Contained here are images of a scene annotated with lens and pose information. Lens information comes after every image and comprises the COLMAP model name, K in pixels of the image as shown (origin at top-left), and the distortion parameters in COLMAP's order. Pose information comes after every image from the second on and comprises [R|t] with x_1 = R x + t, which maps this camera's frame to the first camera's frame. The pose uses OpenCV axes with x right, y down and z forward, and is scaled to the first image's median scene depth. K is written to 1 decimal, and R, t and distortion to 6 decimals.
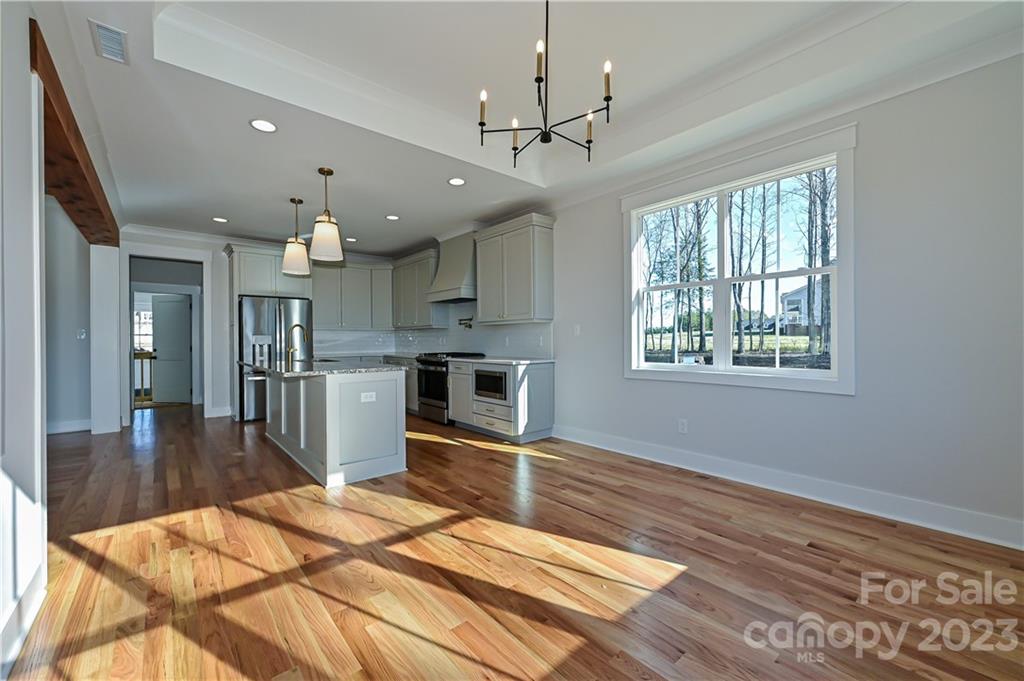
lens RADIAL K [[409.7, 0, 510.5], [0, 409.7, 340.4], [0, 0, 1]] dist [-0.001294, 0.000020]
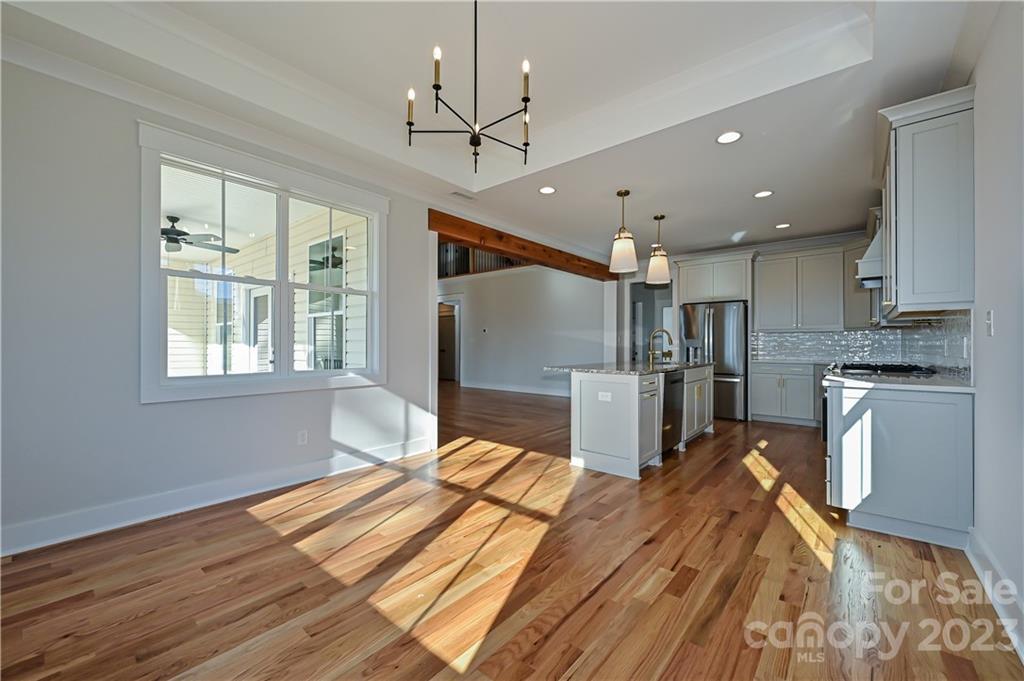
lens RADIAL K [[409.7, 0, 510.5], [0, 409.7, 340.4], [0, 0, 1]] dist [-0.001294, 0.000020]
pose [[0.161792, -0.003889, -0.986817, 0.826804], [-0.004779, 0.999977, -0.004725, -0.003272], [0.986813, 0.005480, 0.161770, 0.705974]]
